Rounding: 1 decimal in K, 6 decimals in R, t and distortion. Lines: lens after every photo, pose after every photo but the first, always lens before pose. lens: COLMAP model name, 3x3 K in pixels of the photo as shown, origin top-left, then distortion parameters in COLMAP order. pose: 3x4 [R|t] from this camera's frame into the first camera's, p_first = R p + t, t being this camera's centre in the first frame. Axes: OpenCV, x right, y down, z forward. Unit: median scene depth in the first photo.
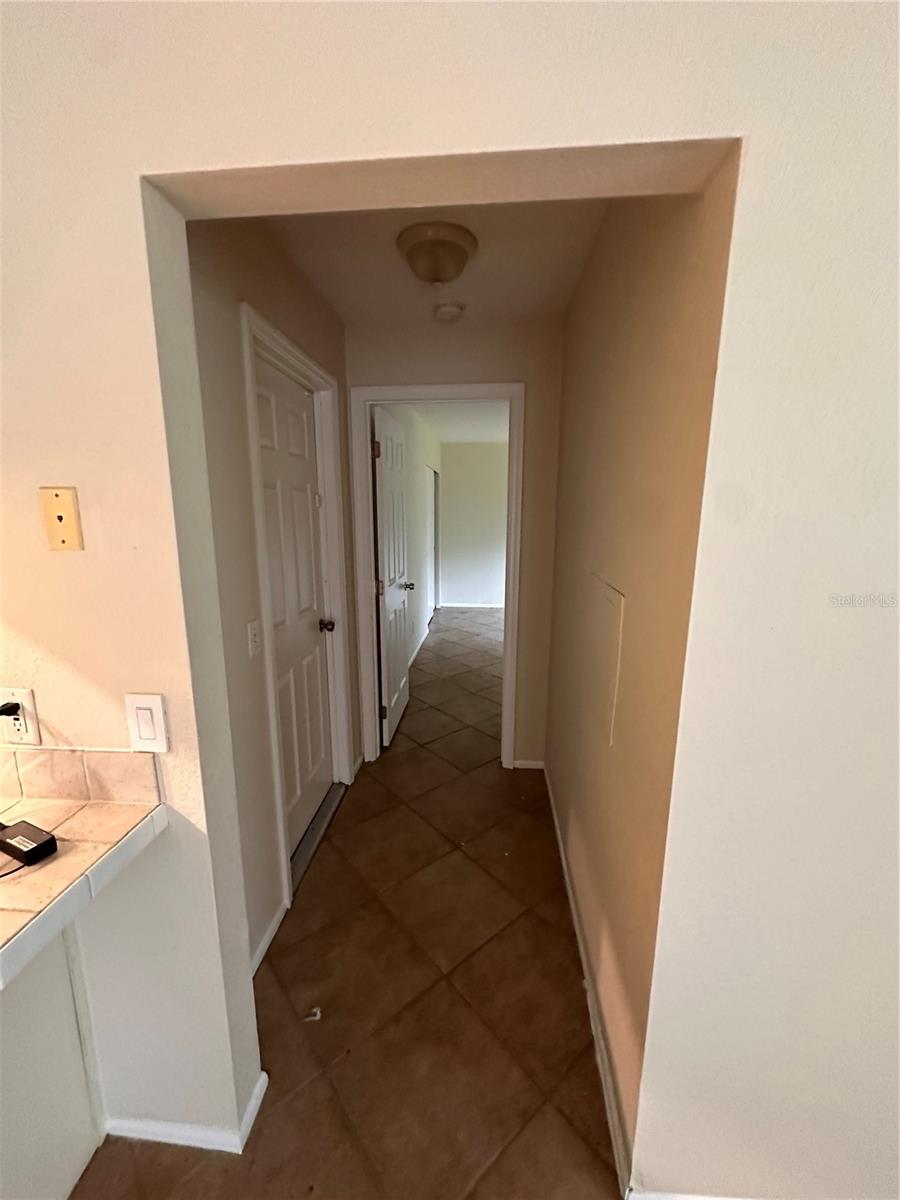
lens RADIAL K [[481.3, 0, 450.5], [0, 481.3, 598.3], [0, 0, 1]] dist [0.000448, -0.000361]
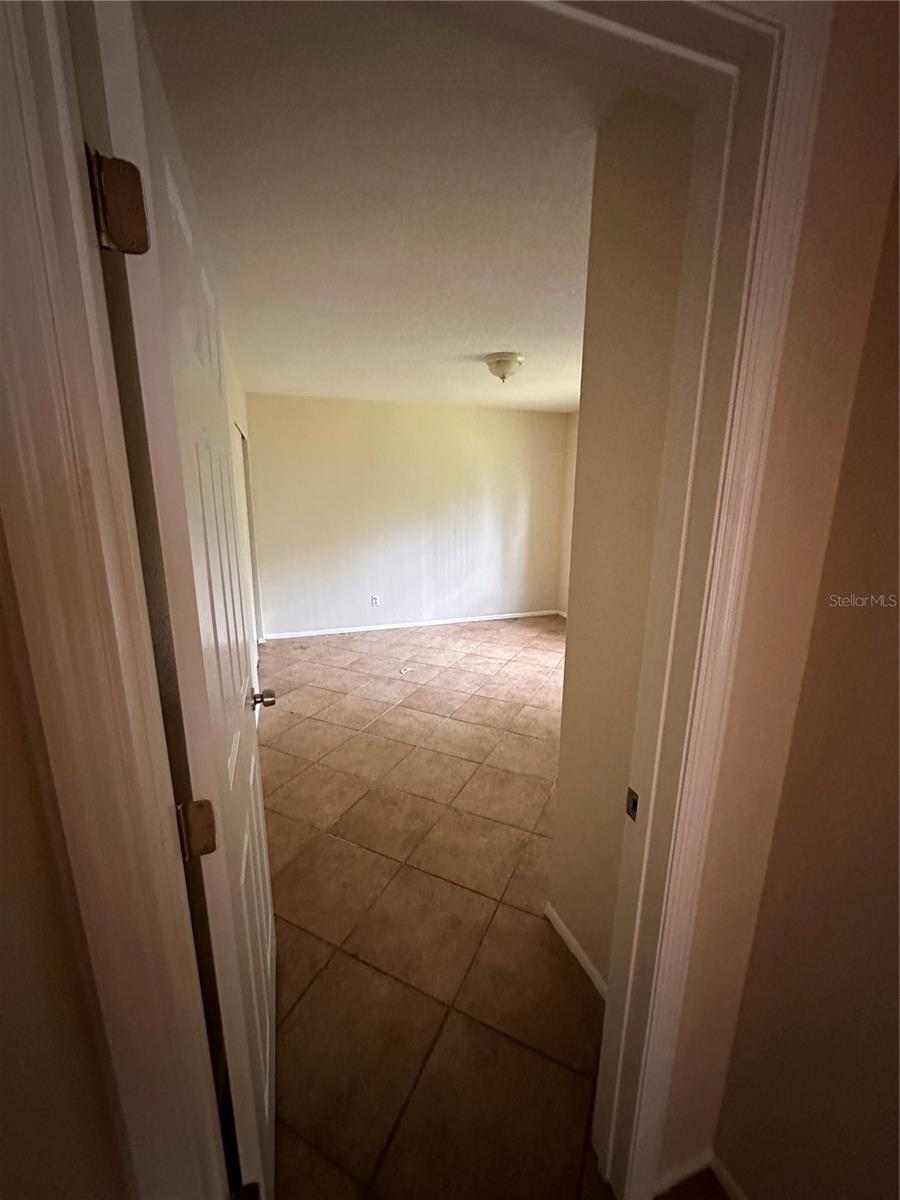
lens RADIAL K [[481.3, 0, 450.3], [0, 481.3, 595.8], [0, 0, 1]] dist [0.000448, -0.000361]
pose [[0.913089, -0.081242, 0.399586, -0.058530], [0.067176, 0.996532, 0.049107, -0.073288], [-0.402190, -0.017996, 0.915379, 0.339816]]
